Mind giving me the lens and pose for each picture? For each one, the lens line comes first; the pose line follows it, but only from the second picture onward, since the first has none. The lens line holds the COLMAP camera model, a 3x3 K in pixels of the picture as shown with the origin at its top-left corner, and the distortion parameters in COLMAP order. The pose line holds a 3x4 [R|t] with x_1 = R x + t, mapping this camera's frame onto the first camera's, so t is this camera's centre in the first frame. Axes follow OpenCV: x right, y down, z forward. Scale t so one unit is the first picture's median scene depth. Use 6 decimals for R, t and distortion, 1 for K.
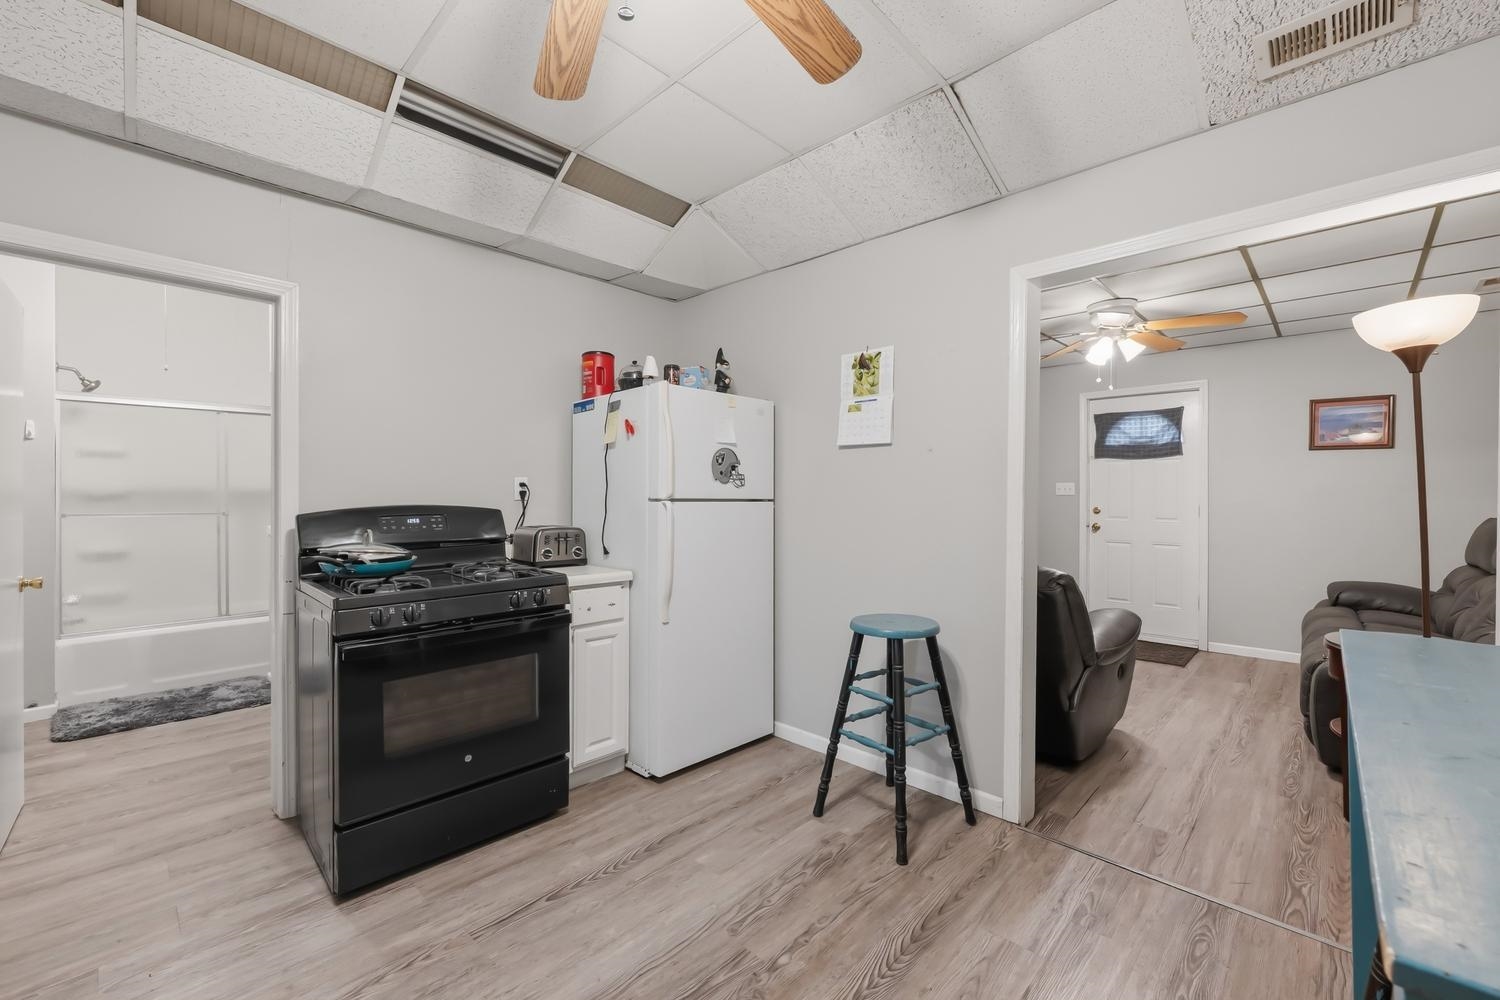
lens RADIAL K [[615.5, 0, 754.5], [0, 615.5, 494.9], [0, 0, 1]] dist [0.015043, -0.010924]
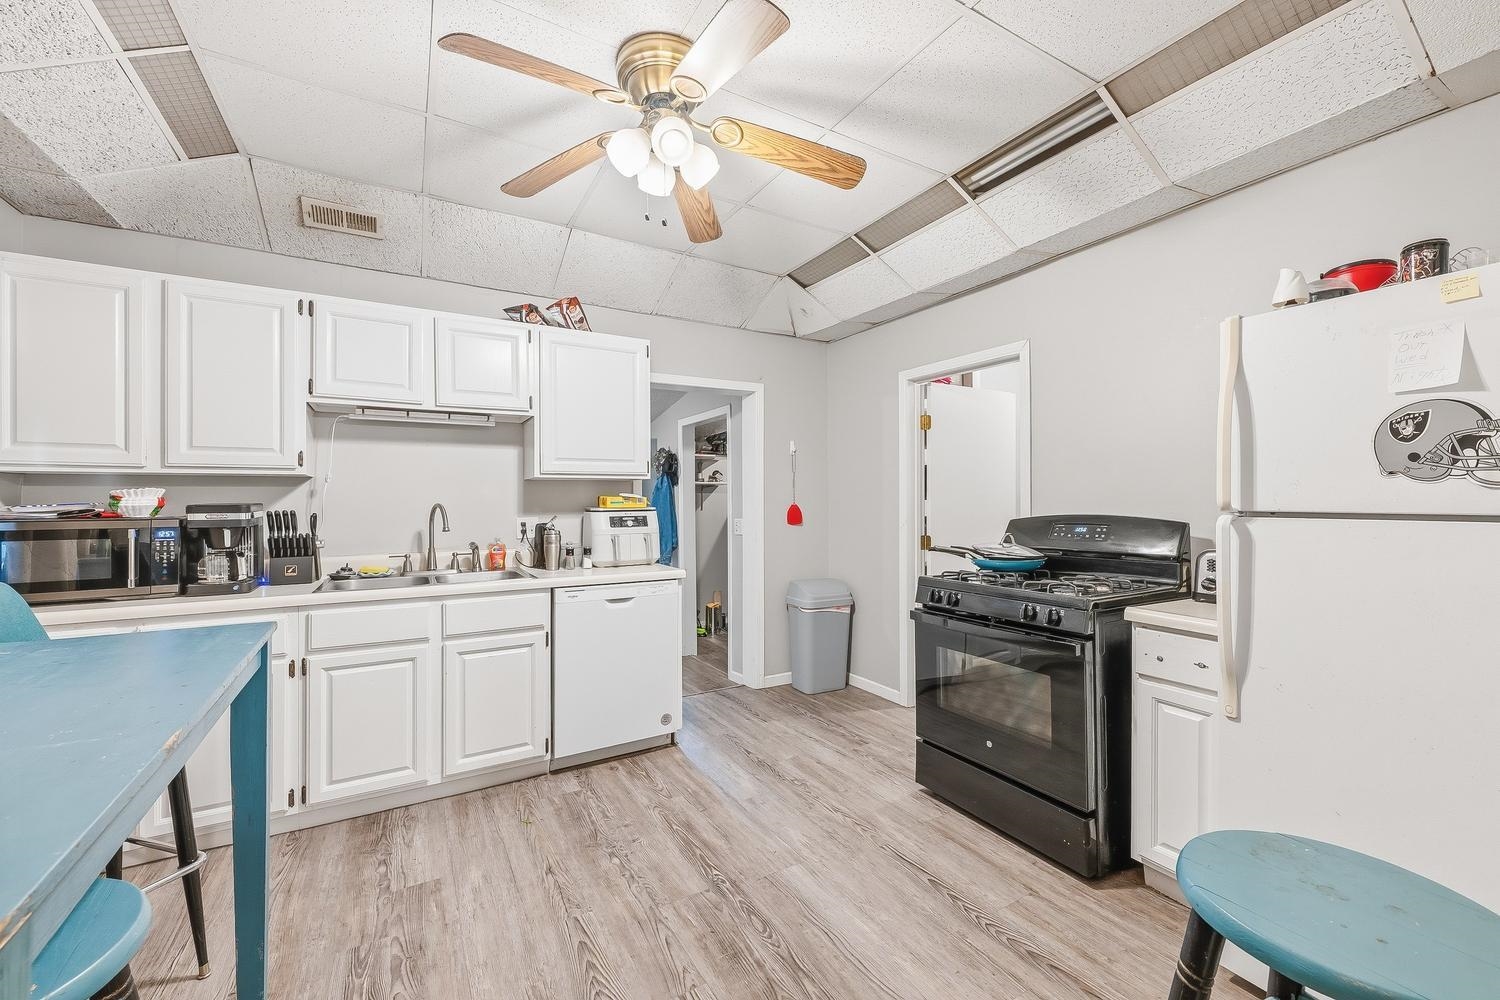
lens RADIAL K [[602.3, 0, 745.1], [0, 602.3, 497.3], [0, 0, 1]] dist [-0.000799, -0.000085]
pose [[-0.284641, -0.010189, -0.958580, 0.511219], [-0.001100, 0.999946, -0.010302, -0.001273], [0.958634, -0.001878, -0.284637, 0.656452]]
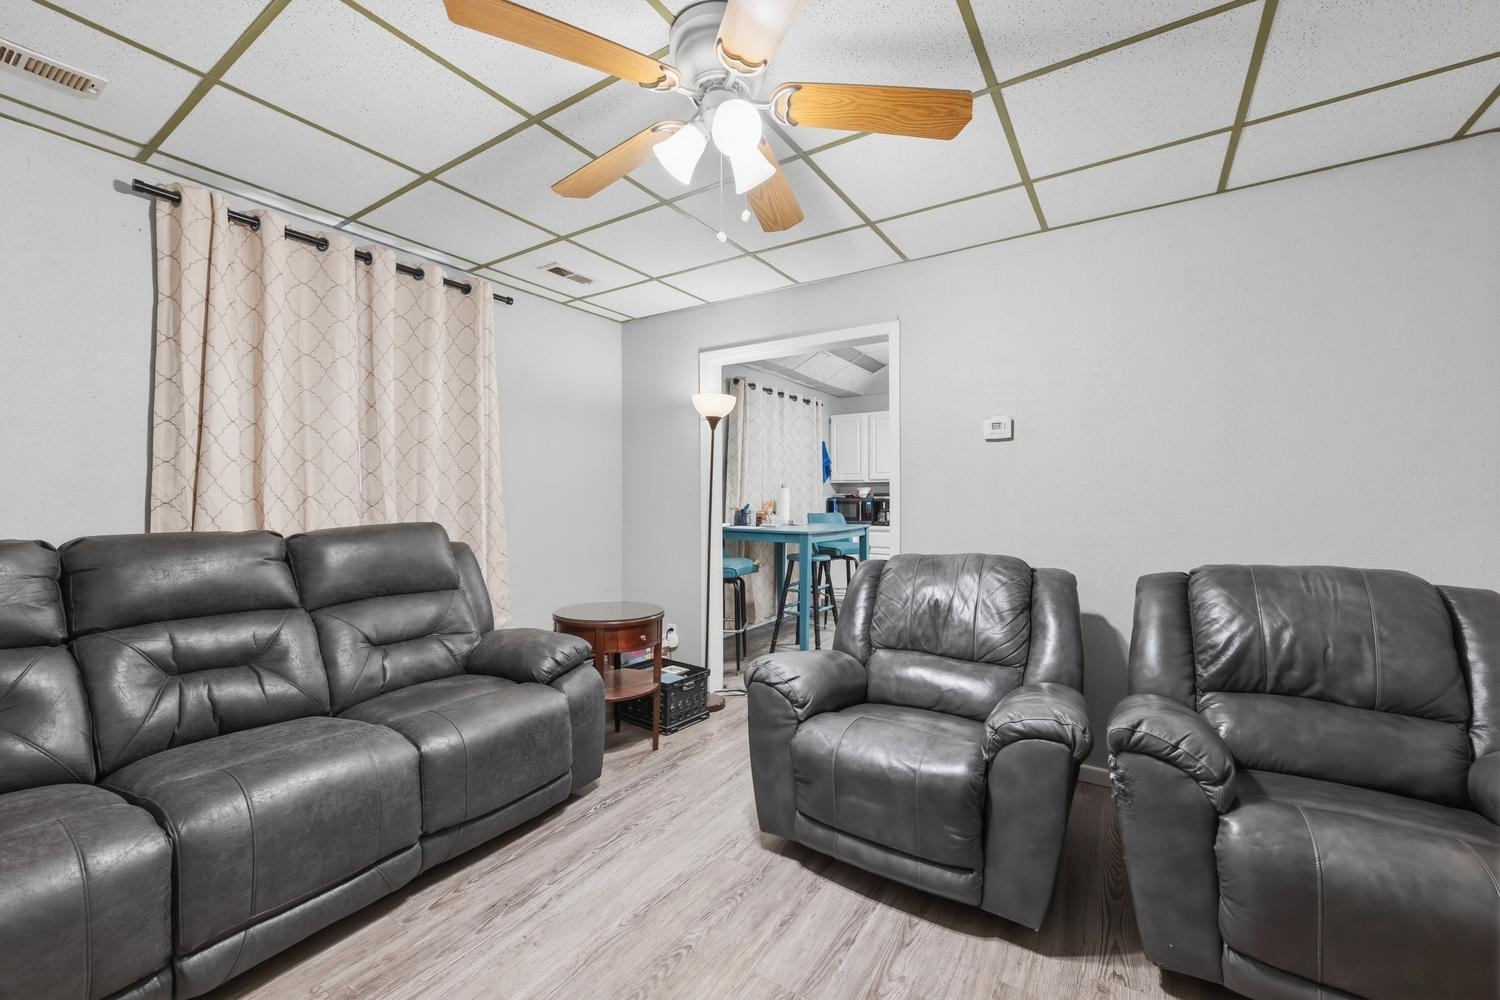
lens RADIAL K [[598.8, 0, 722.9], [0, 598.8, 500.5], [0, 0, 1]] dist [-0.002366, -0.000067]
pose [[-0.988406, -0.000188, -0.151831, 0.861088], [-0.001800, 0.999943, 0.010481, 0.006620], [0.151821, 0.010632, -0.988351, 1.858862]]
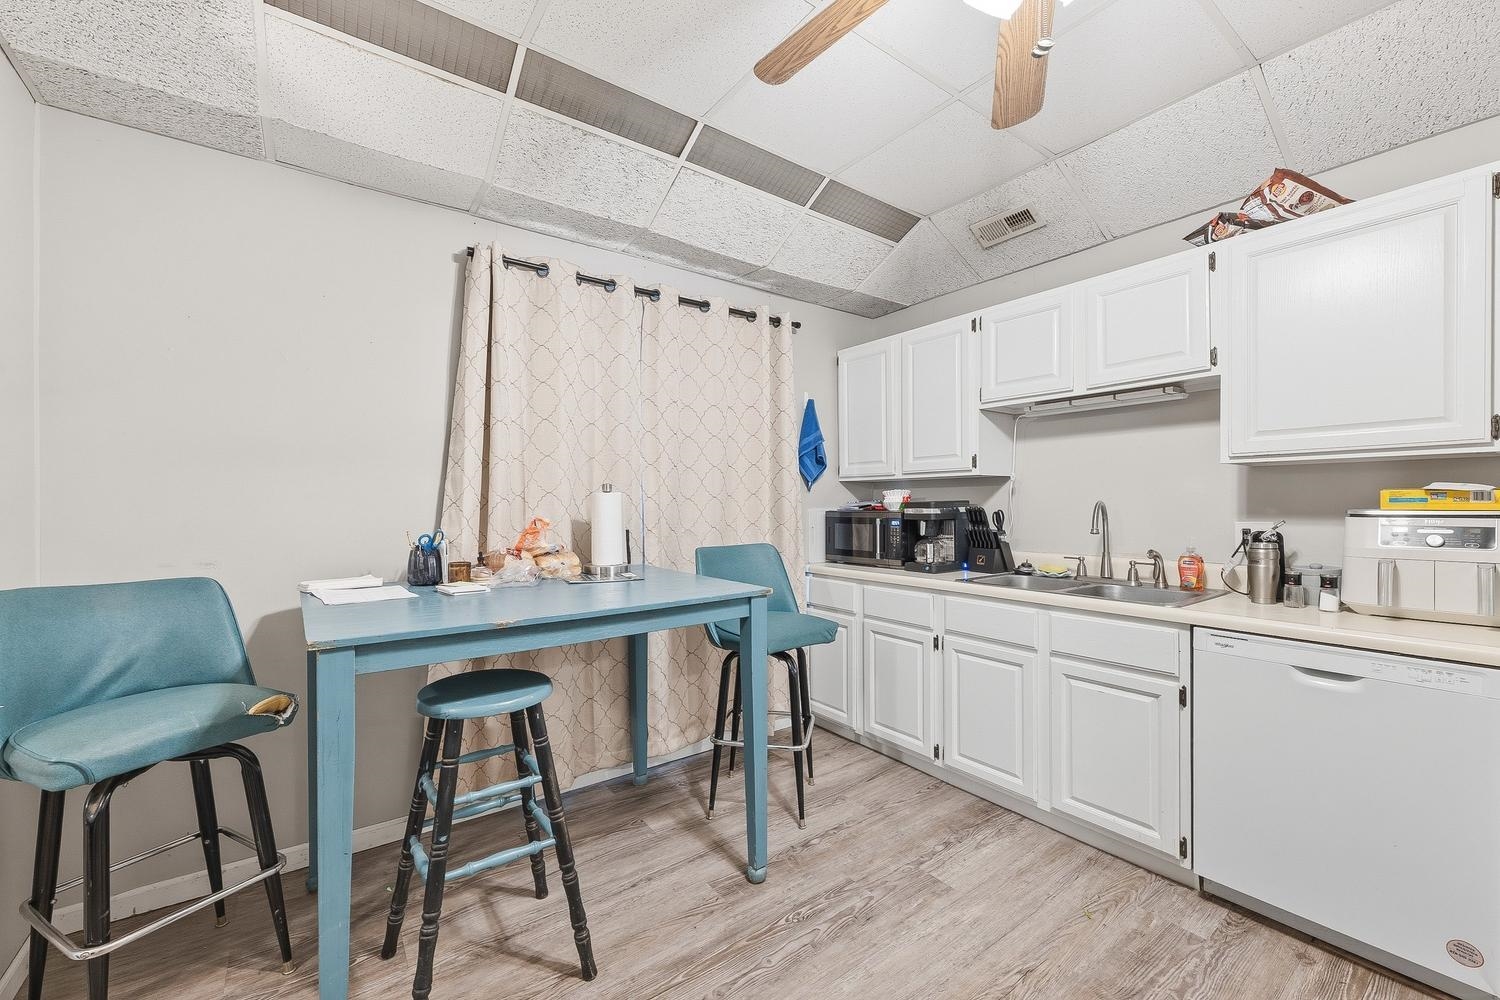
lens RADIAL K [[600.4, 0, 752.9], [0, 600.4, 507.3], [0, 0, 1]] dist [0.000737, -0.000019]
pose [[-0.984637, -0.001987, 0.174605, 0.038726], [0.000810, 0.999872, 0.015950, -0.006034], [-0.174614, 0.015847, -0.984509, 0.816946]]
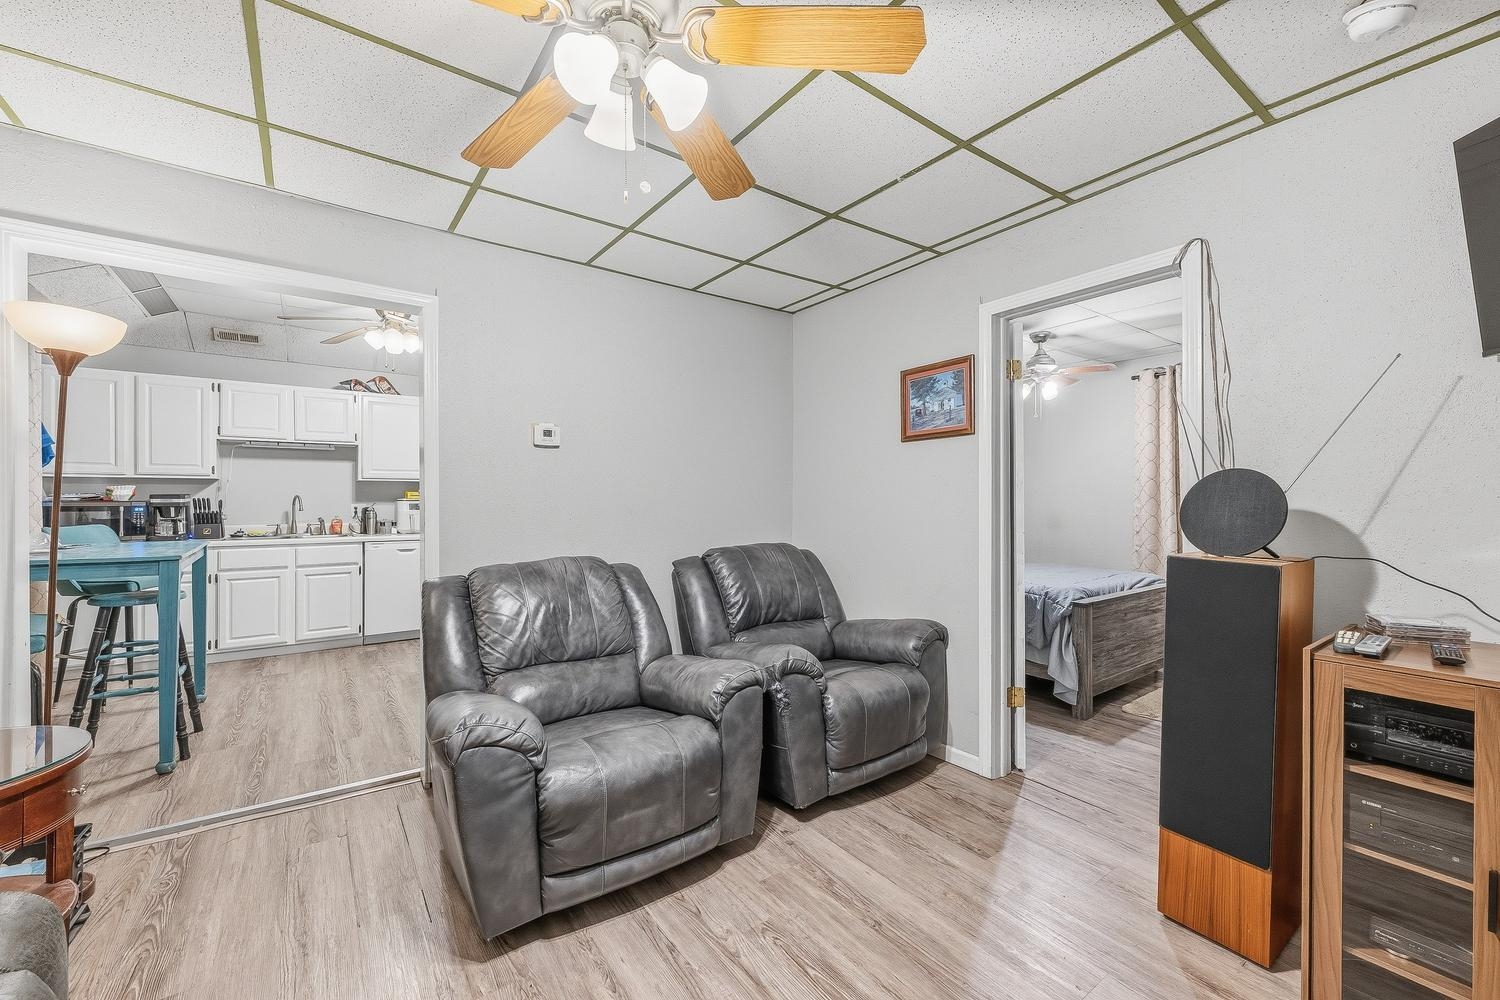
lens RADIAL K [[613.1, 0, 750.0], [0, 613.1, 500.0], [0, 0, 1]] dist [0.001198, 0.000011]
pose [[-0.181788, -0.002328, -0.983335, 1.213015], [-0.007811, 0.999969, -0.000923, 0.005094], [0.983307, 0.007513, -0.181800, 1.502718]]
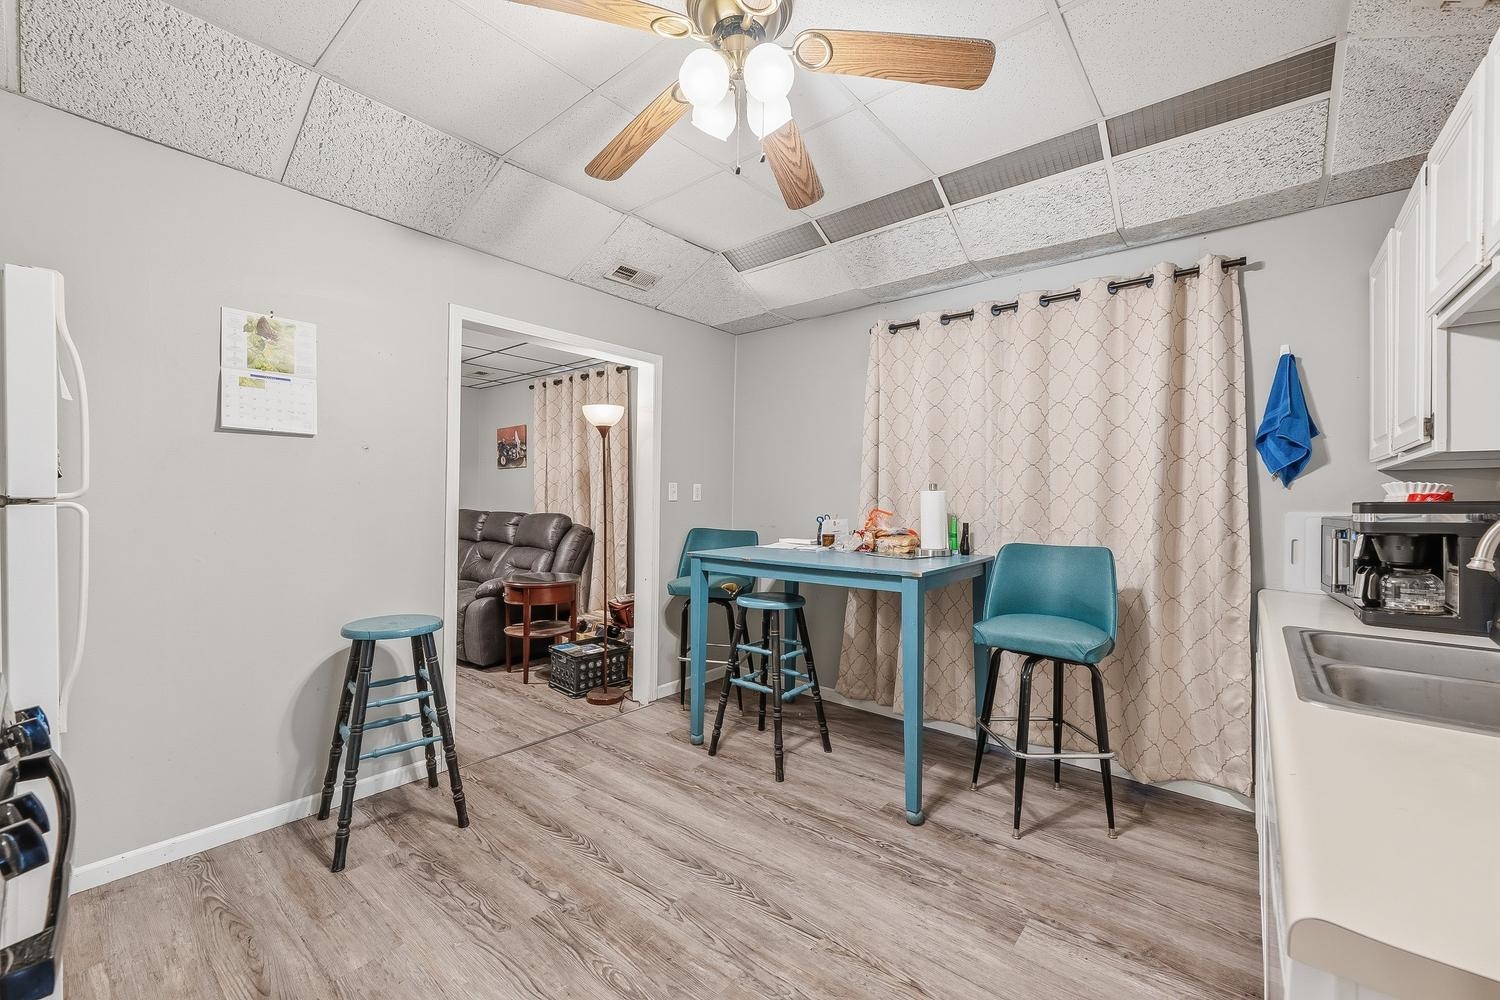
lens RADIAL K [[602.3, 0, 745.1], [0, 602.3, 497.3], [0, 0, 1]] dist [-0.000799, -0.000085]
pose [[-0.063582, 0.001296, 0.997976, -0.641177], [-0.006511, 0.999977, -0.001713, 0.002268], [-0.997955, -0.006607, -0.063572, 0.416818]]
